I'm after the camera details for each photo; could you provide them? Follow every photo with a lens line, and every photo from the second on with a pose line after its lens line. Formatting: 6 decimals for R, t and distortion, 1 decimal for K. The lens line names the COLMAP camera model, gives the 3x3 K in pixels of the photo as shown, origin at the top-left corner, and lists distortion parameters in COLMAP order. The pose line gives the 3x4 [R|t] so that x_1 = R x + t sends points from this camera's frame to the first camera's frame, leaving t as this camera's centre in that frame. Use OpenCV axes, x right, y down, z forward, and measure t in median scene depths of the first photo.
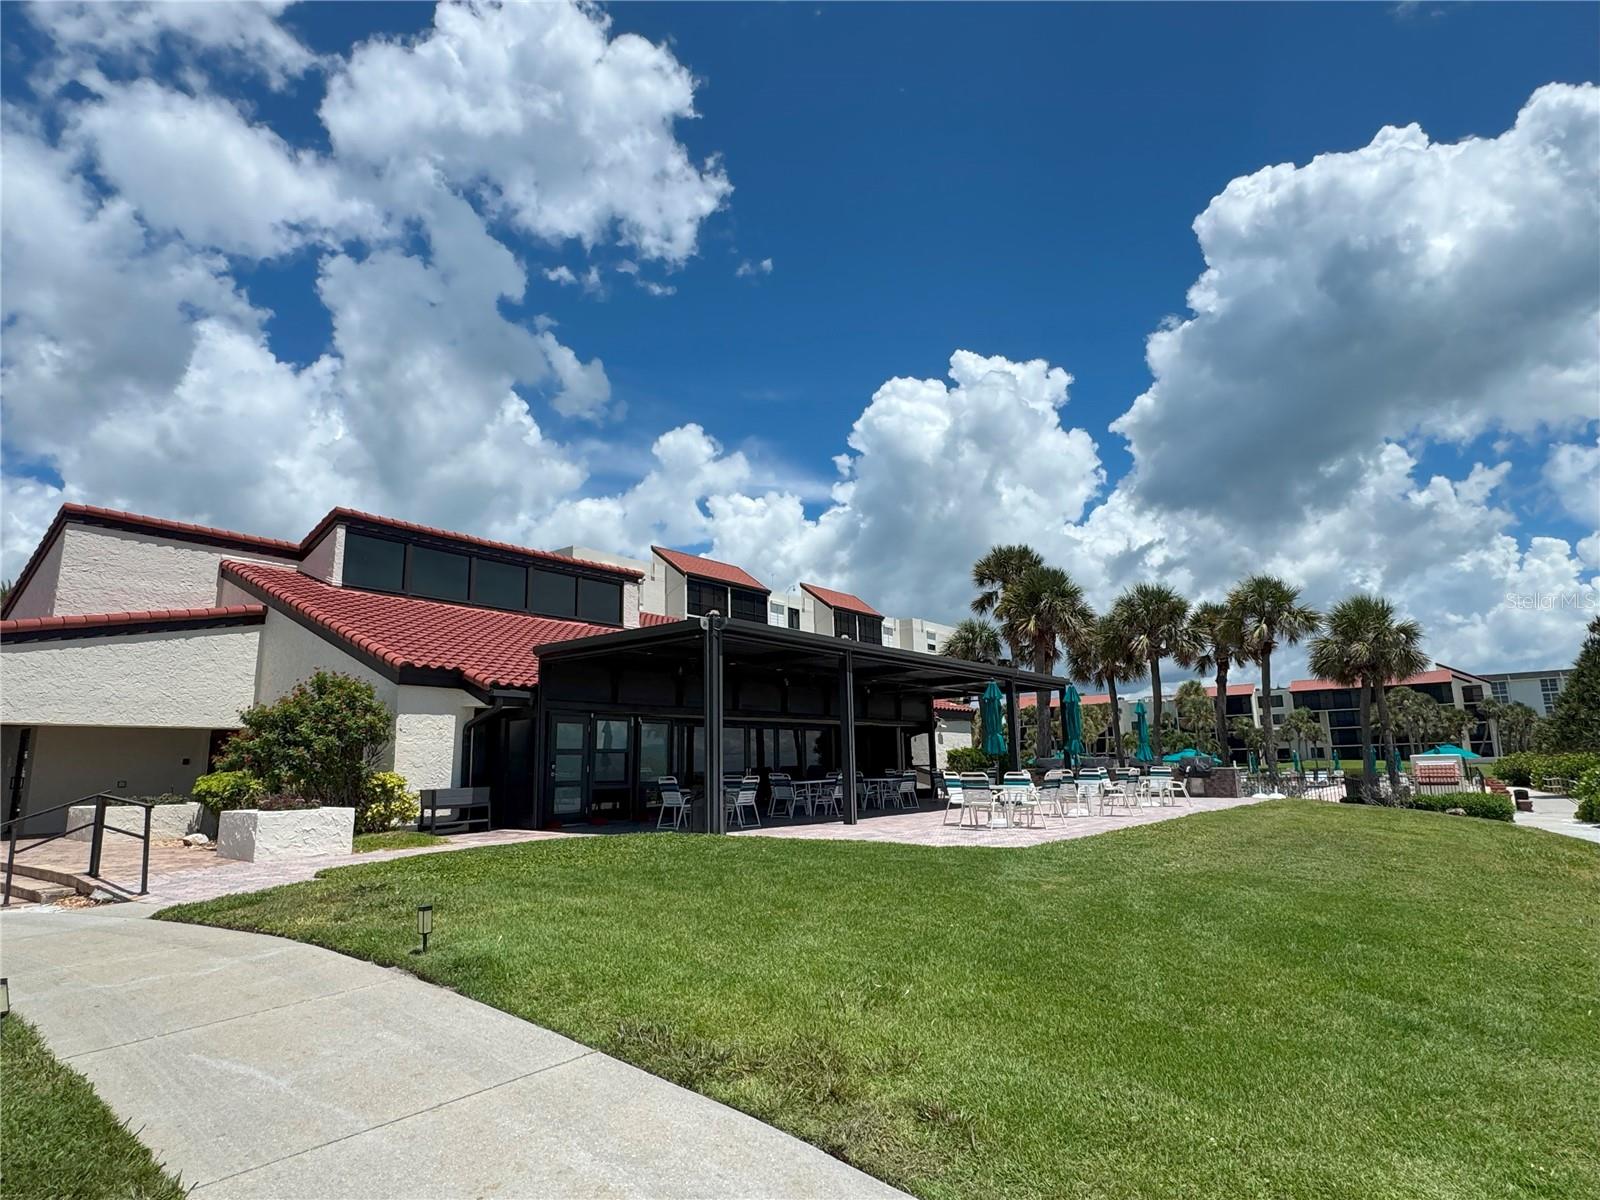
lens RADIAL K [[915.7, 0, 800.0], [0, 915.7, 600.0], [0, 0, 1]] dist [-0.000063, -0.000403]
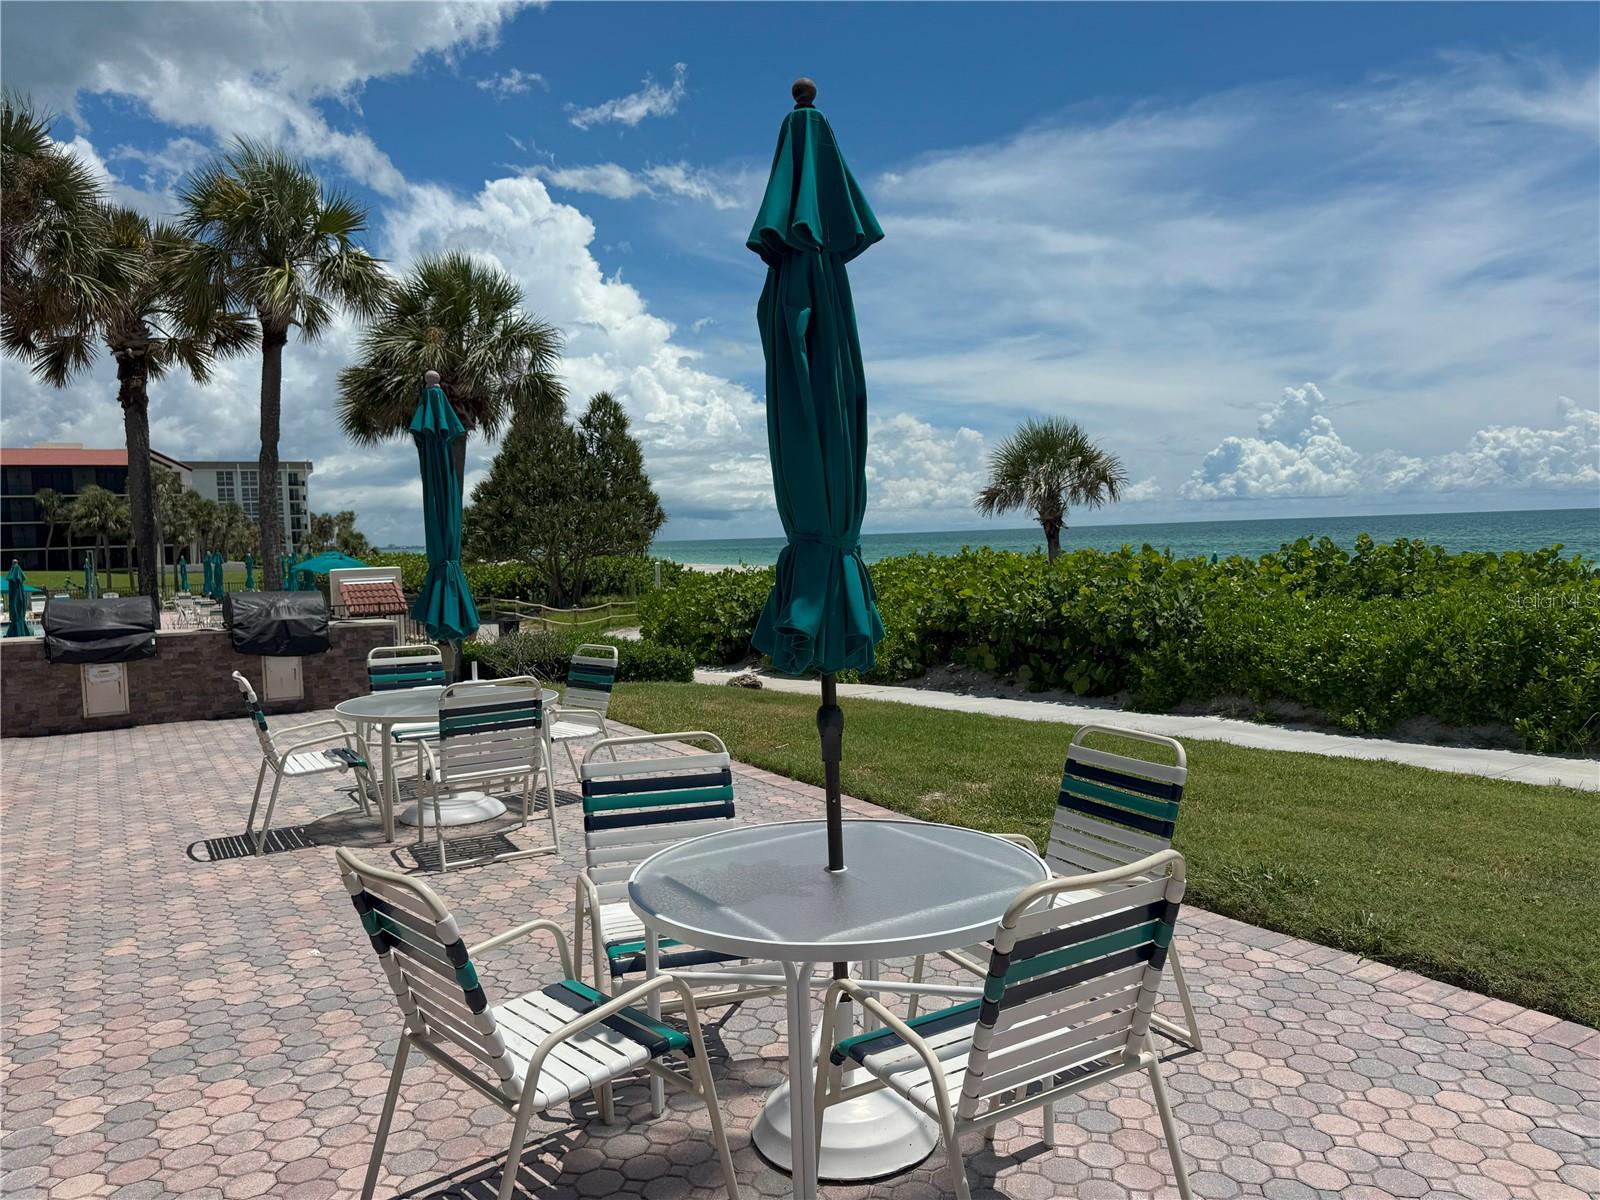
lens RADIAL K [[1174.1, 0, 800.0], [0, 1174.1, 600.0], [0, 0, 1]] dist [-0.043740, -0.001074]
pose [[0.374345, -0.036325, 0.926578, 0.038079], [-0.151418, 0.983426, 0.099728, 0.028723], [-0.914844, -0.177633, 0.362640, 0.193537]]
